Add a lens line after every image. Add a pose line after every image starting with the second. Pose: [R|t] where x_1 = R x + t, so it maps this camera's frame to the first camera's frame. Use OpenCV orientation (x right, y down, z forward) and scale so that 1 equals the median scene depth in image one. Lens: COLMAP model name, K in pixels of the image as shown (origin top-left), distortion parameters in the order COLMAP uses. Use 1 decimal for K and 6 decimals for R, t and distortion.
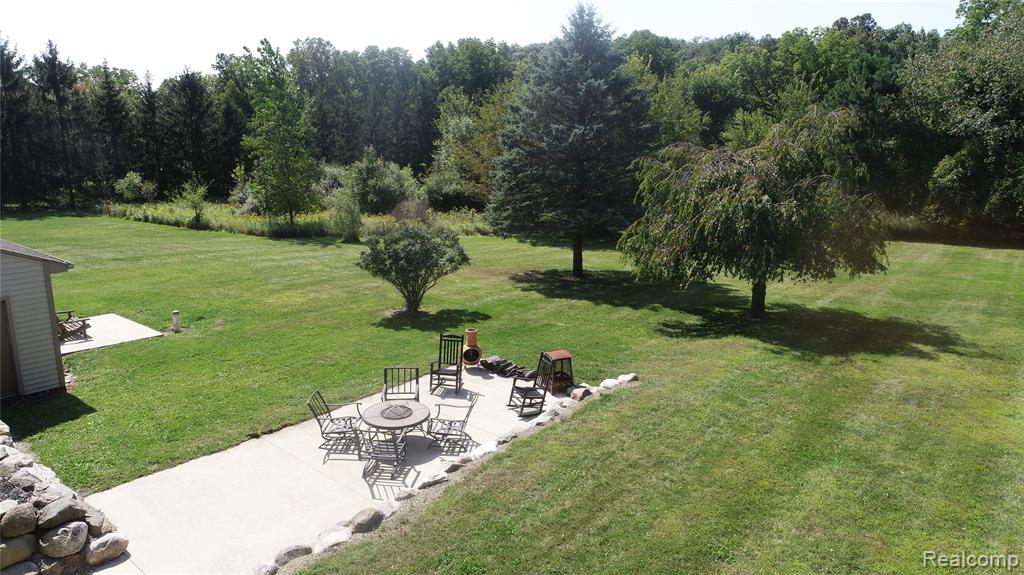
lens RADIAL K [[684.6, 0, 512.0], [0, 684.6, 287.5], [0, 0, 1]] dist [-0.001833, -0.002021]
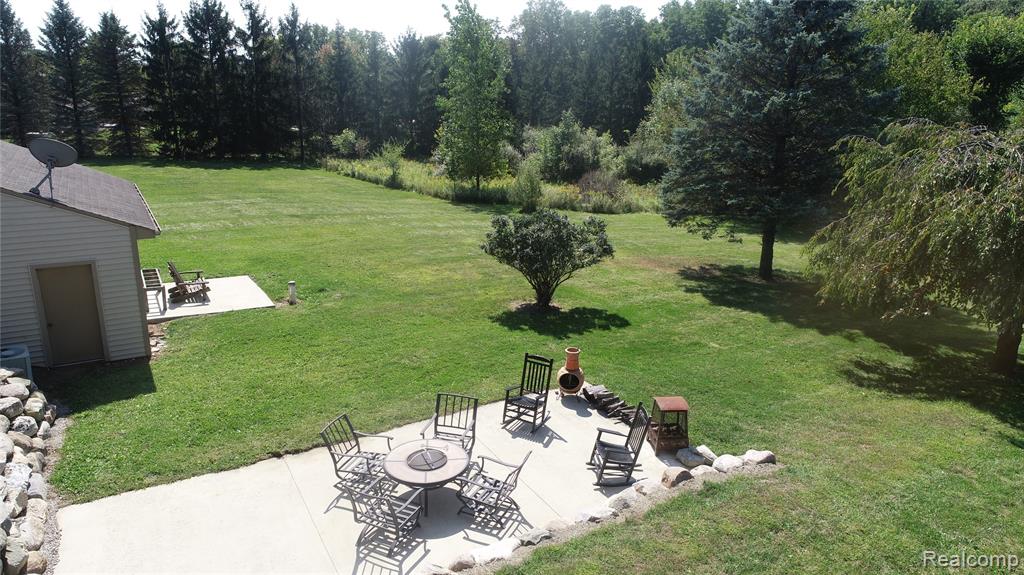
lens RADIAL K [[684.6, 0, 512.0], [0, 684.6, 287.5], [0, 0, 1]] dist [-0.001833, -0.002021]
pose [[0.946679, 0.103944, -0.304952, 0.075229], [-0.088350, 0.993997, 0.064536, -0.038174], [0.309829, -0.034152, 0.950179, 0.155902]]
